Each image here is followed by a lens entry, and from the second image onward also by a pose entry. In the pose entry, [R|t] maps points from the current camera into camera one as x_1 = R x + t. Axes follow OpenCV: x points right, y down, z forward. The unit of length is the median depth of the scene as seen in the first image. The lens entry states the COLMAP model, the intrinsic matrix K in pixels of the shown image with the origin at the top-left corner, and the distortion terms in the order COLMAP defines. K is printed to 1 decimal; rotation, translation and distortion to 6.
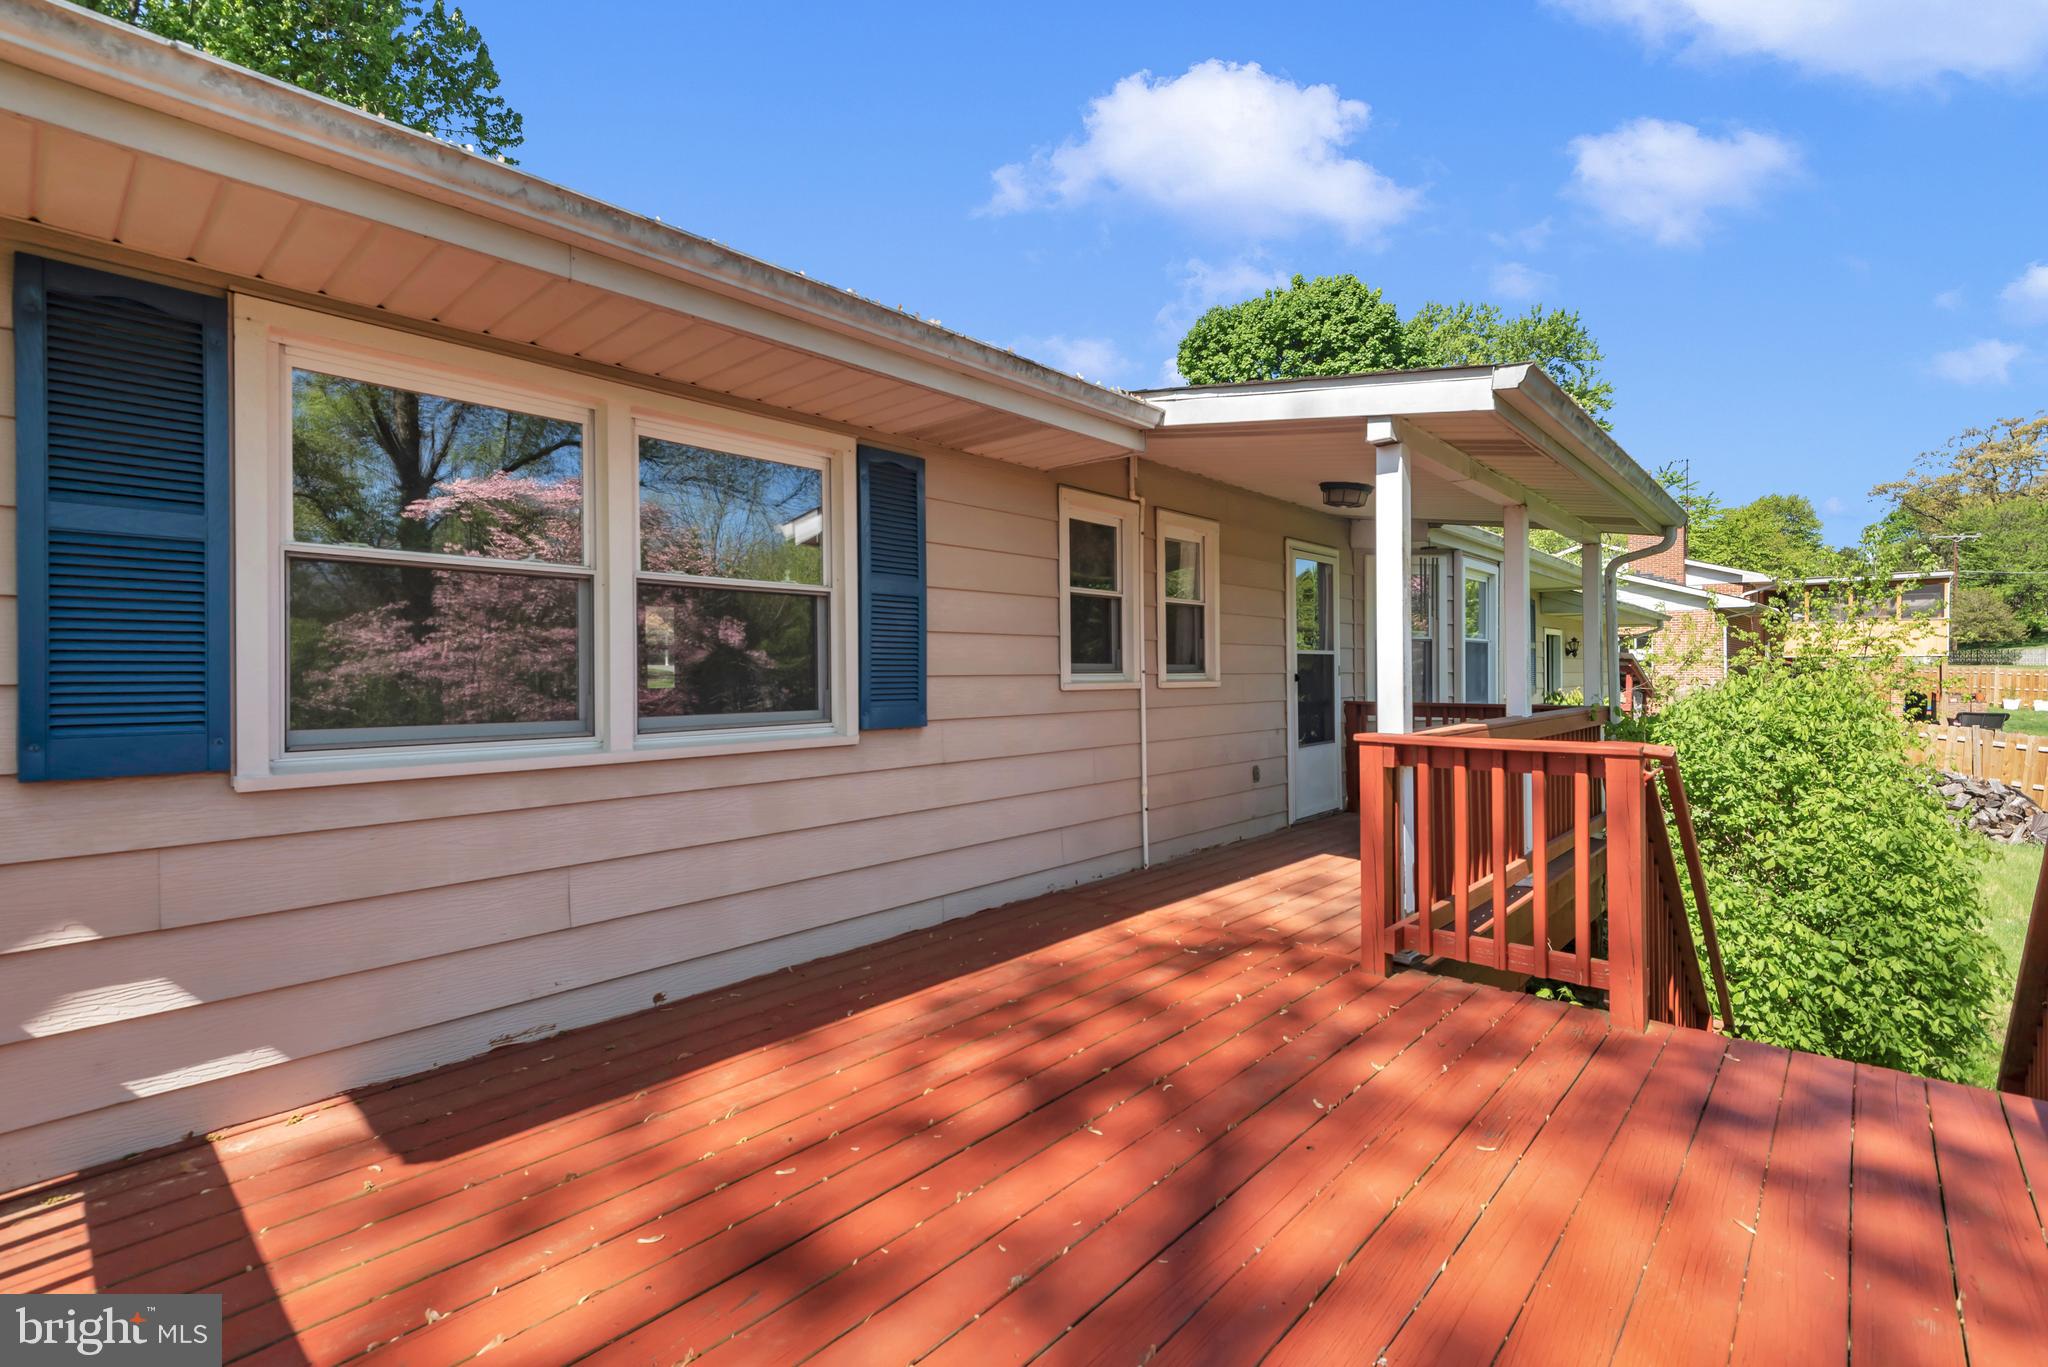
lens RADIAL K [[923.6, 0, 1019.8], [0, 923.6, 660.7], [0, 0, 1]] dist [0.011915, -0.007820]
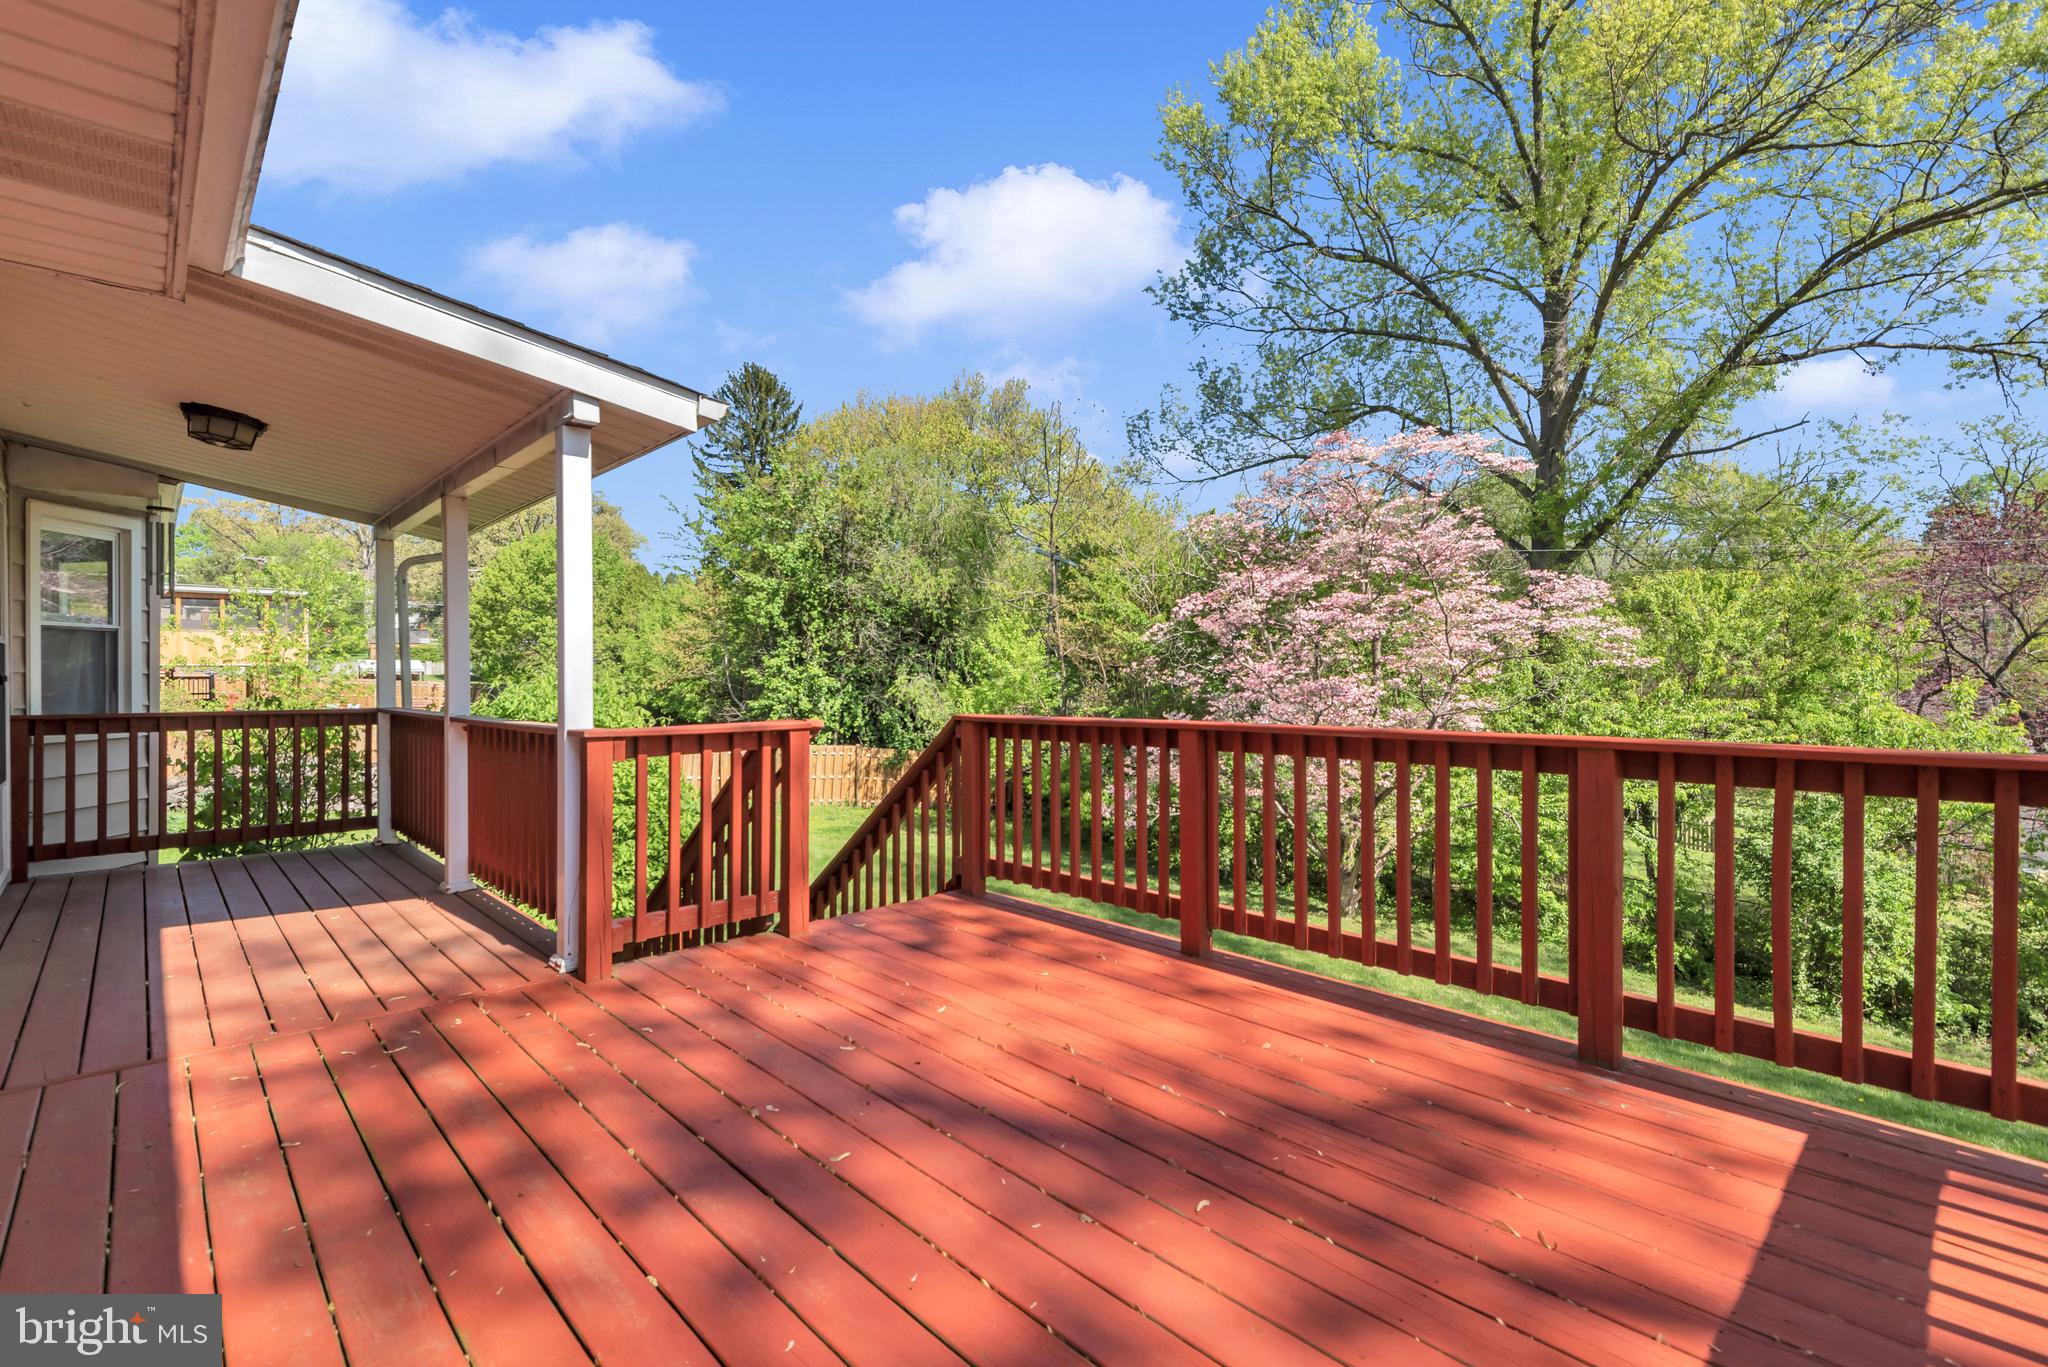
lens RADIAL K [[926.1, 0, 1015.4], [0, 926.1, 669.0], [0, 0, 1]] dist [0.009420, -0.001274]
pose [[0.080516, 0.005210, 0.996740, -0.527904], [-0.007708, 0.999960, -0.004605, 0.017654], [-0.996723, -0.007312, 0.080553, 0.477078]]
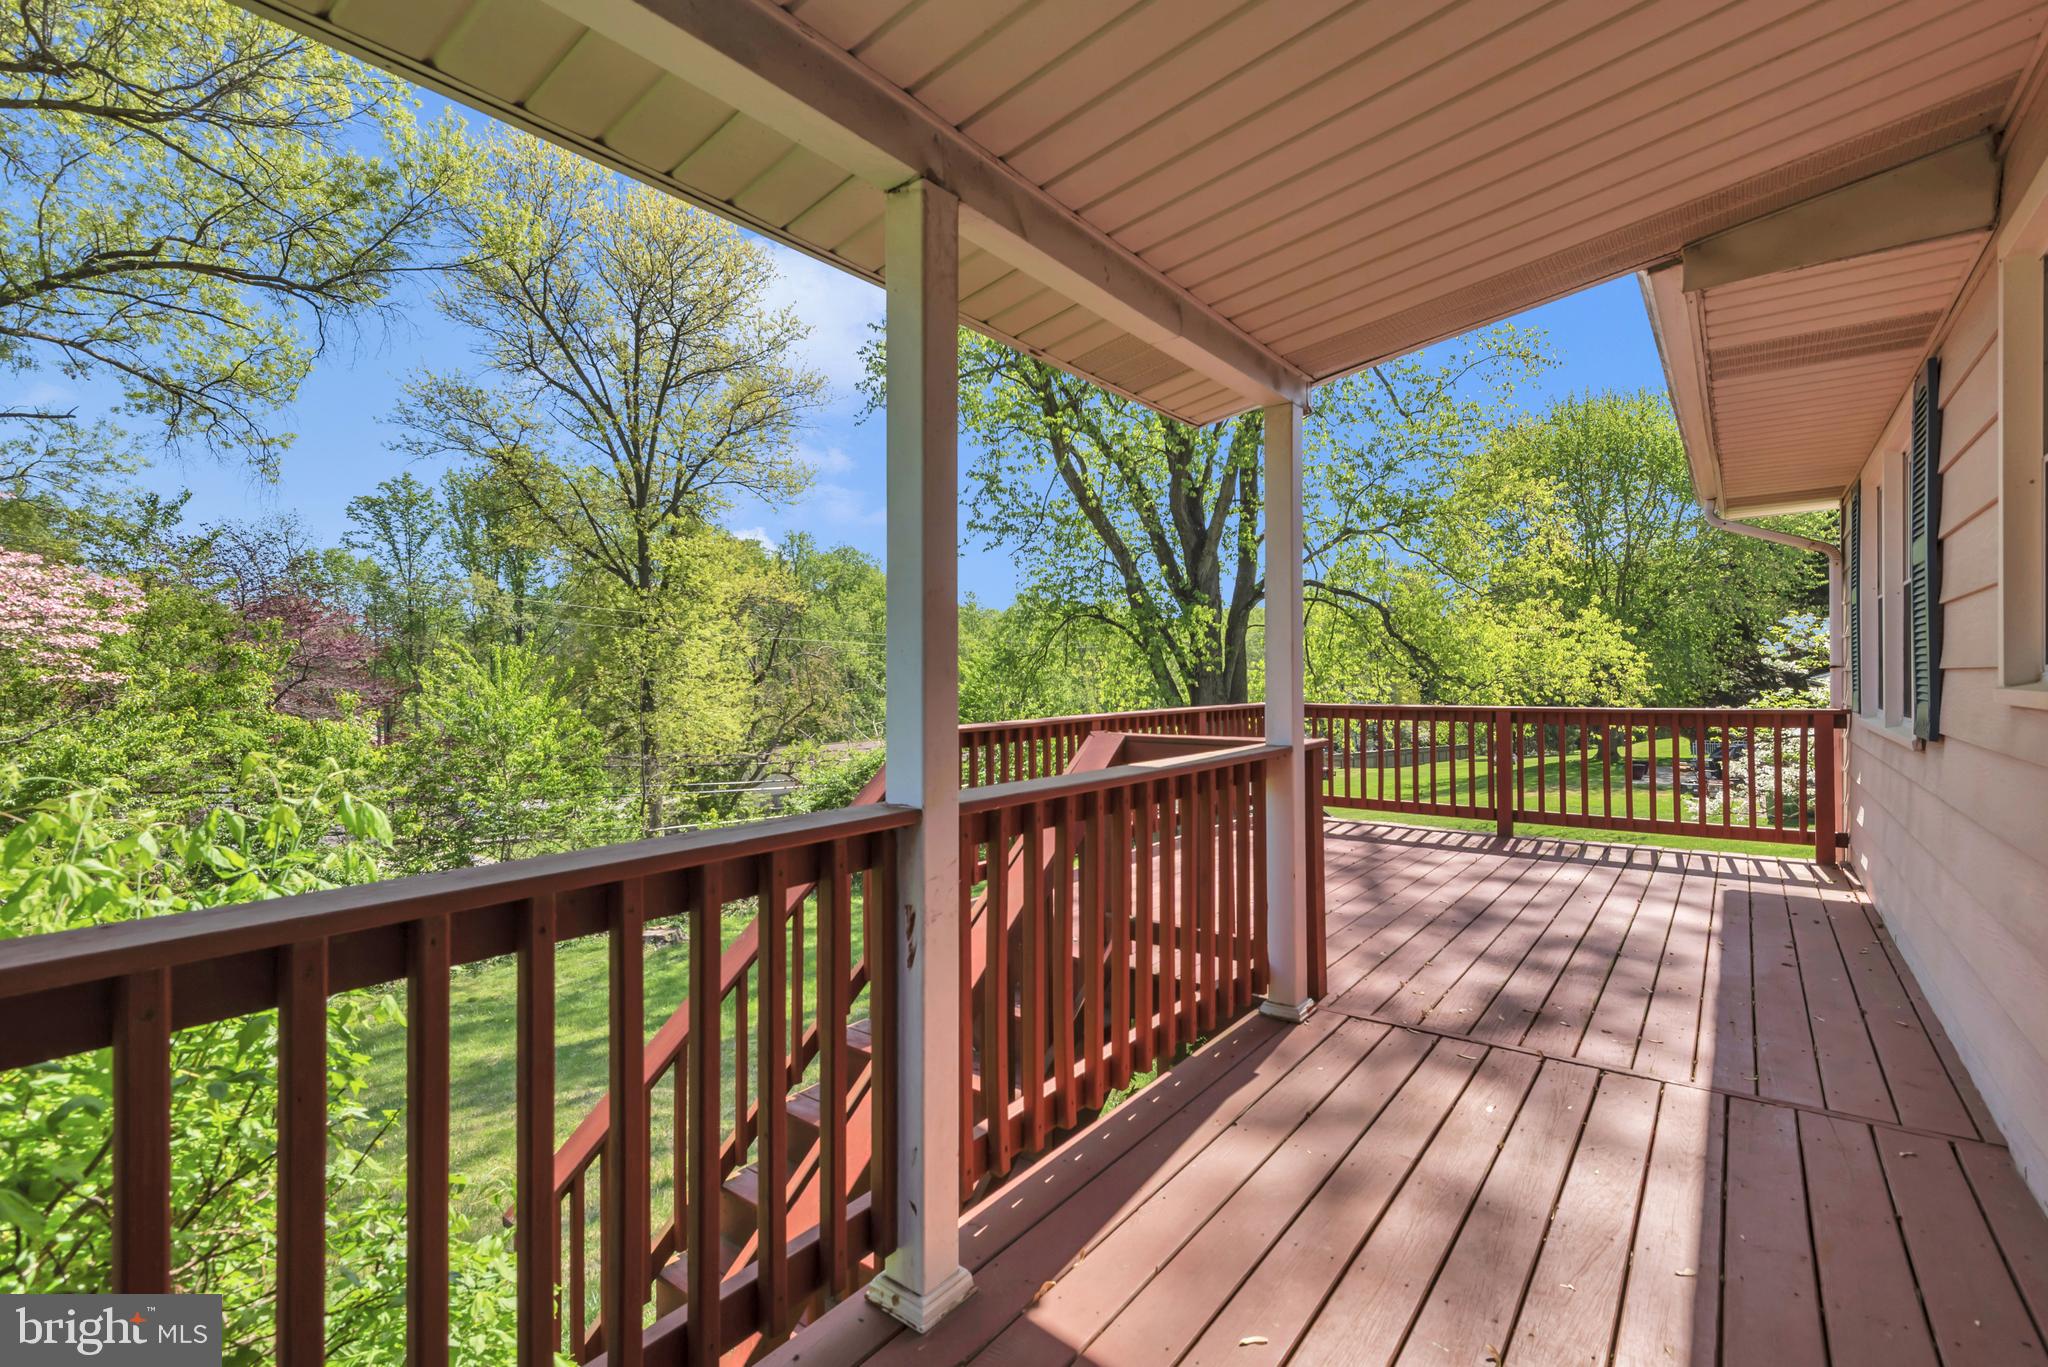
lens RADIAL K [[933.2, 0, 1023.1], [0, 933.2, 673.9], [0, 0, 1]] dist [0.029981, -0.010334]
pose [[-0.996316, 0.010683, -0.085086, 0.719715], [0.011969, 0.999822, -0.014618, 0.020543], [0.084914, -0.015583, -0.996266, 1.865374]]
